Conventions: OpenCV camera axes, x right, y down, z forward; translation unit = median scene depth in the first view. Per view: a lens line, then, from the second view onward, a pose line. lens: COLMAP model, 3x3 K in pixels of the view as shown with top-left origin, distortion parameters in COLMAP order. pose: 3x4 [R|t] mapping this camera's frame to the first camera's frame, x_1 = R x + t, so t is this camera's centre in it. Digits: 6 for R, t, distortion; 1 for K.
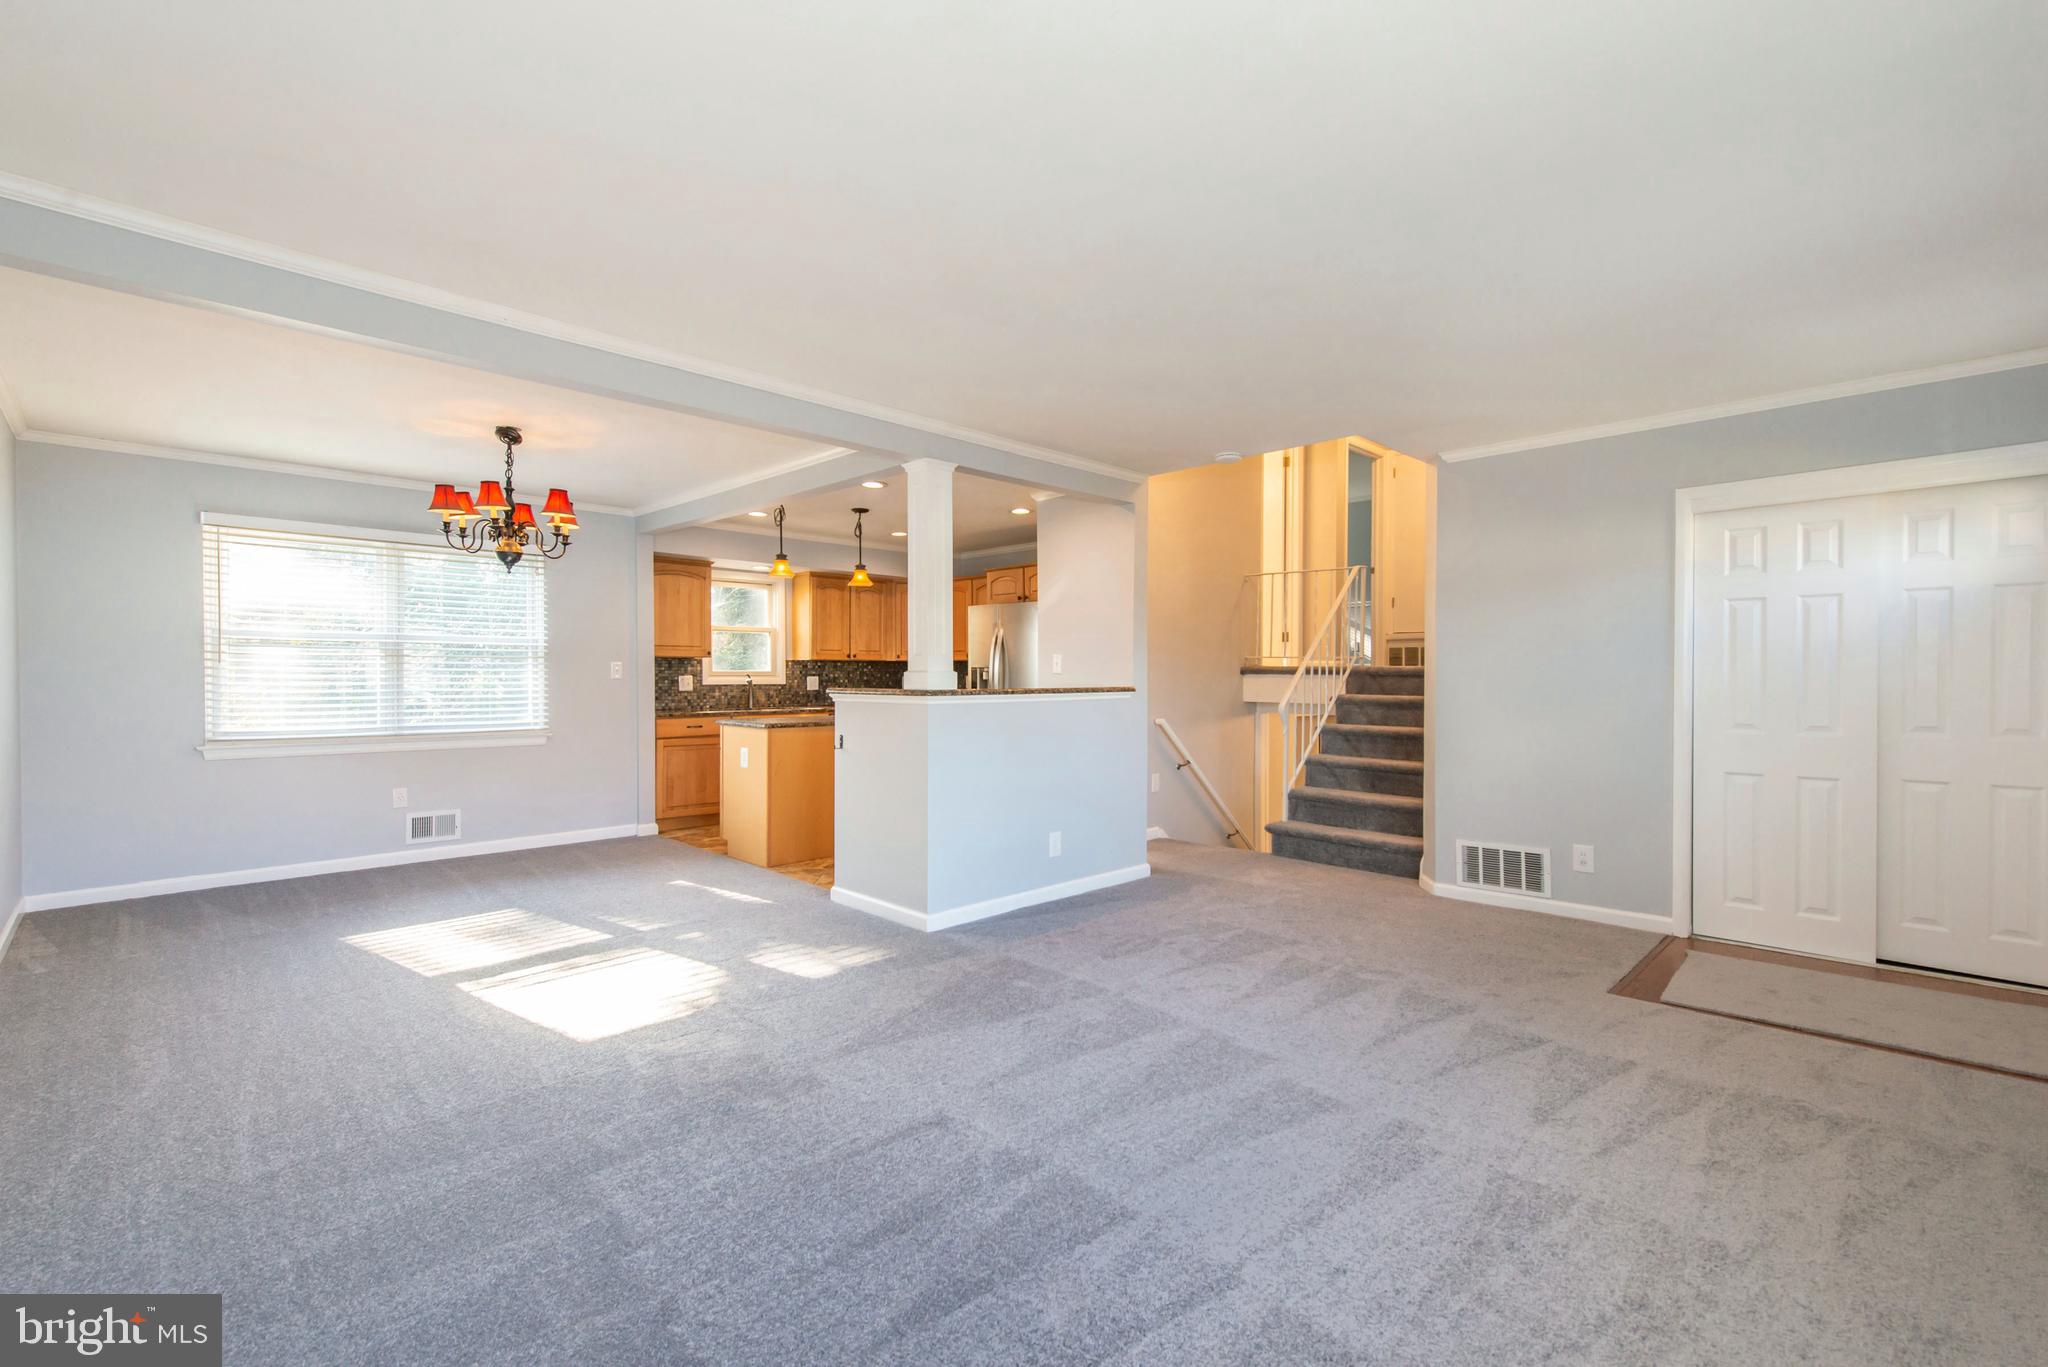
lens RADIAL K [[898.4, 0, 1024.0], [0, 898.4, 683.5], [0, 0, 1]] dist [0.002264, -0.000185]
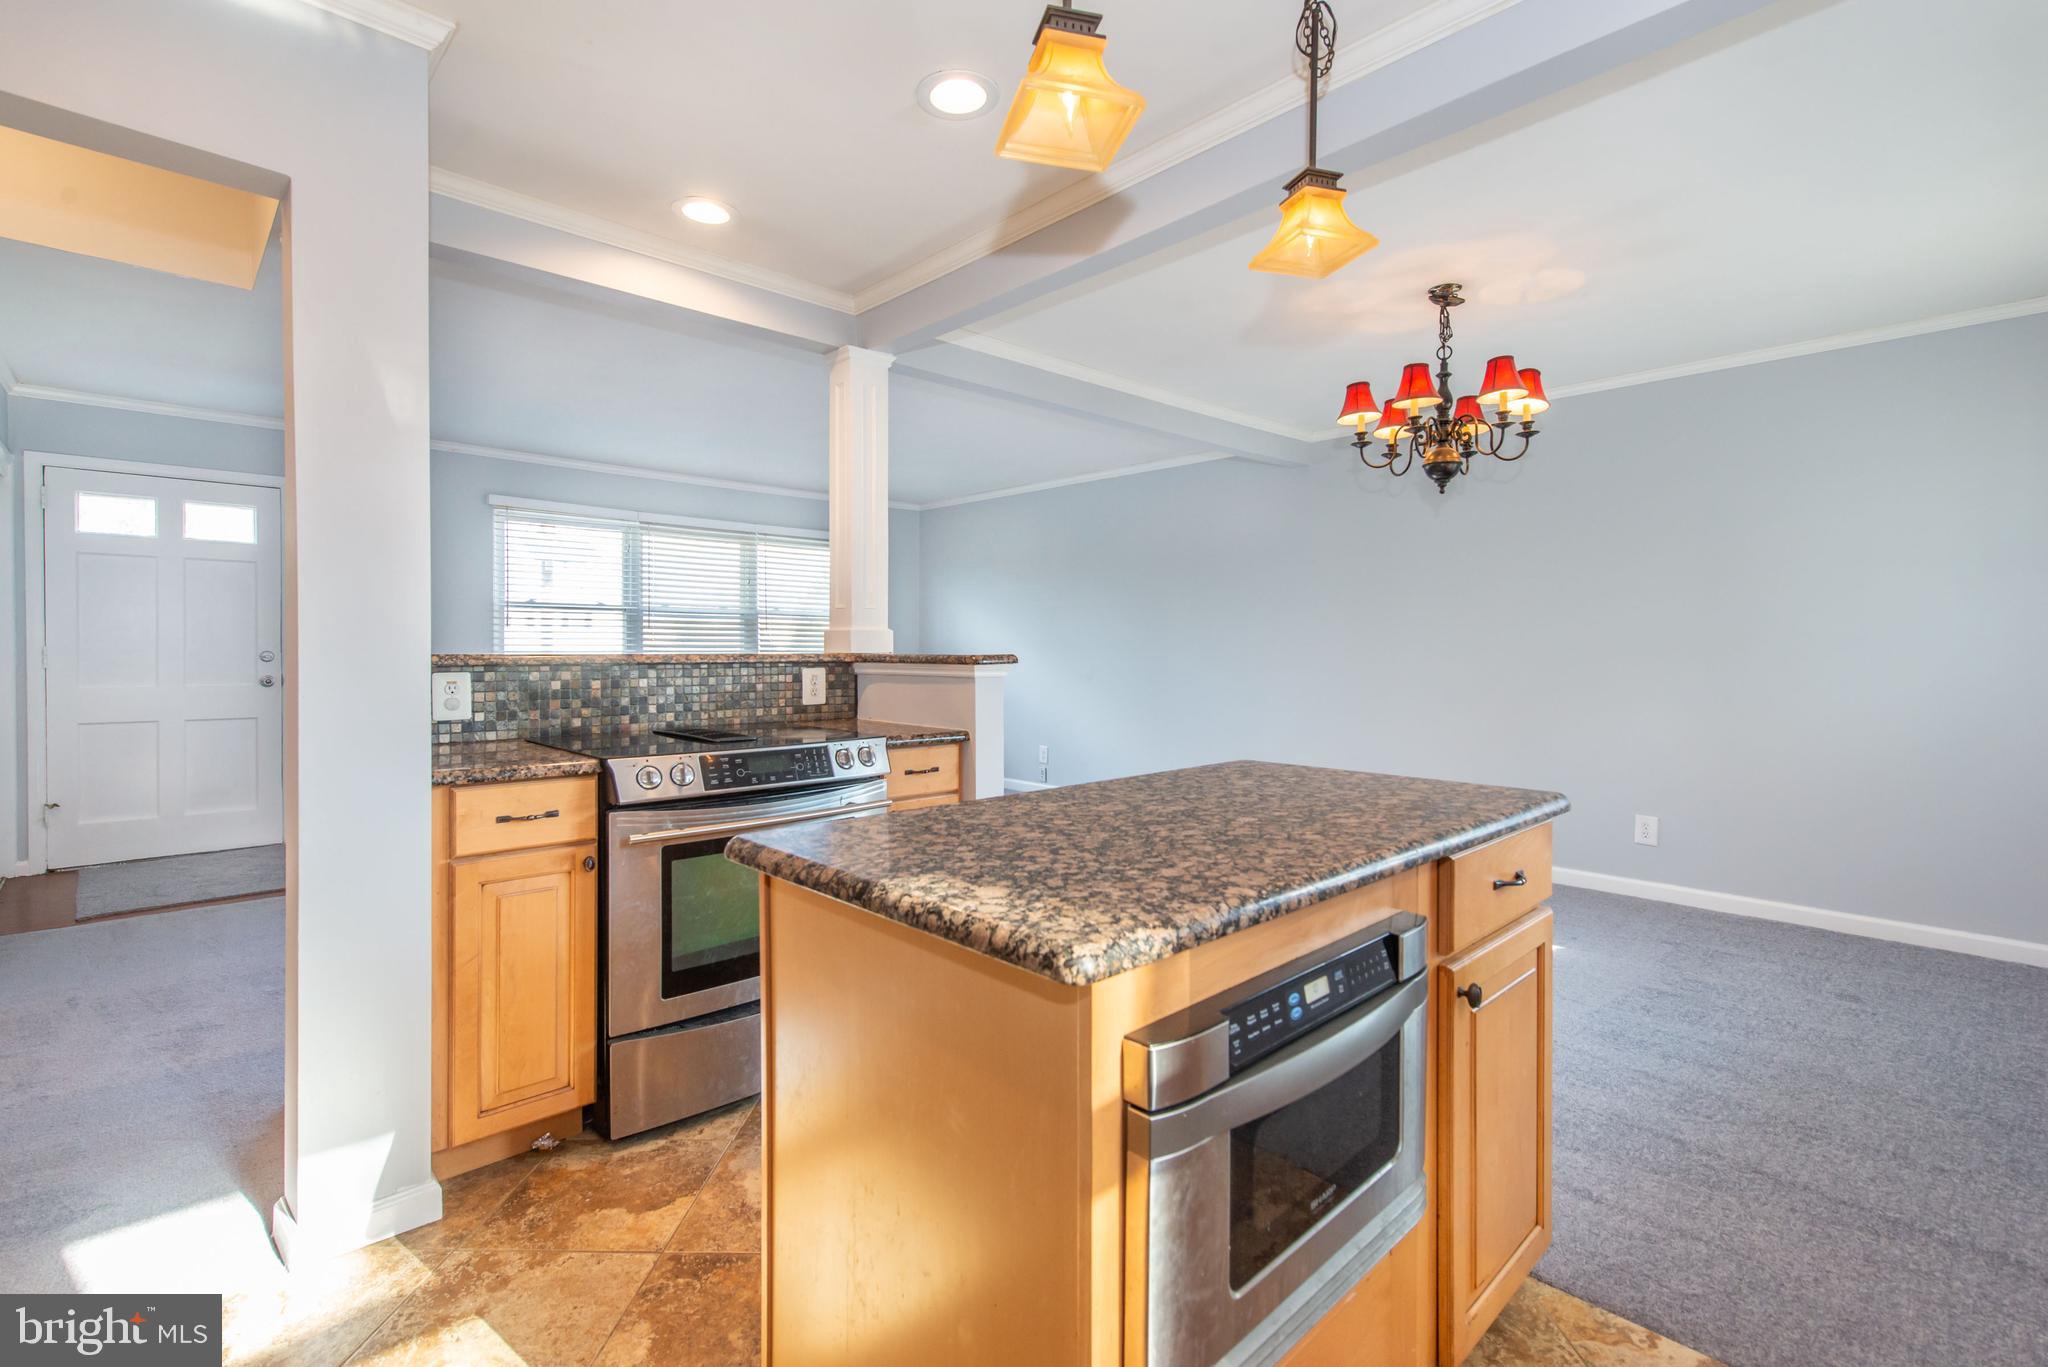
lens RADIAL K [[904.7, 0, 1033.5], [0, 904.7, 669.8], [0, 0, 1]] dist [0.000215, -0.000182]
pose [[-0.999843, -0.006491, 0.016478, -0.201205], [-0.005929, 0.999407, 0.033932, -0.004785], [-0.016689, 0.033828, -0.999288, 1.313402]]
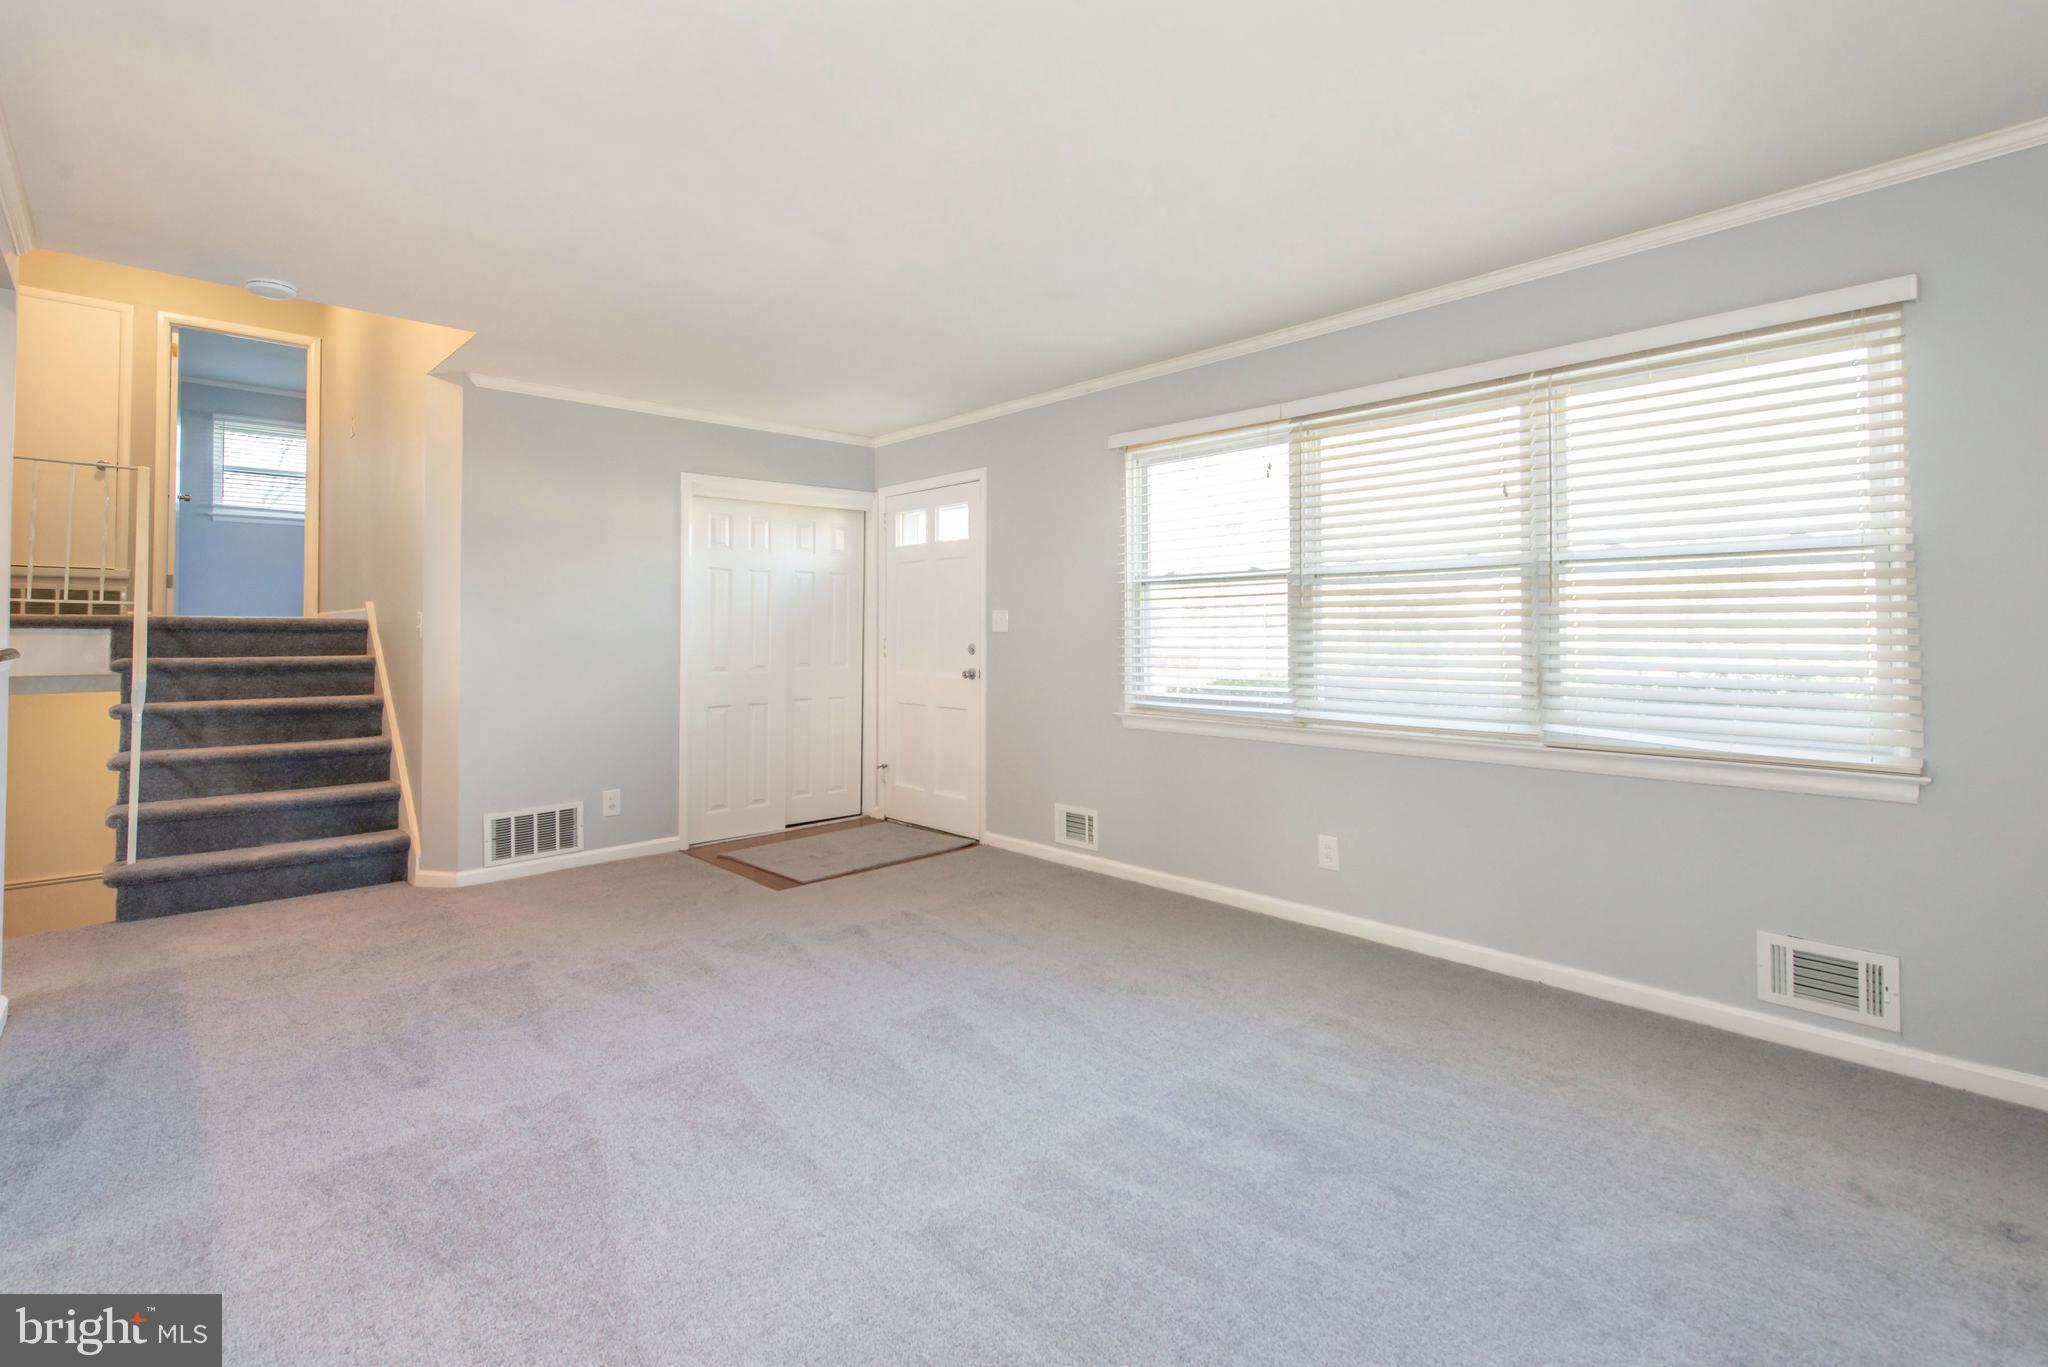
lens RADIAL K [[941.8, 0, 1014.8], [0, 941.8, 610.5], [0, 0, 1]] dist [0.000760, -0.000004]
pose [[0.027419, 0.023144, 0.999356, -0.359884], [0.011875, 0.999654, -0.023476, 0.001032], [-0.999553, 0.012511, 0.027134, 0.378746]]
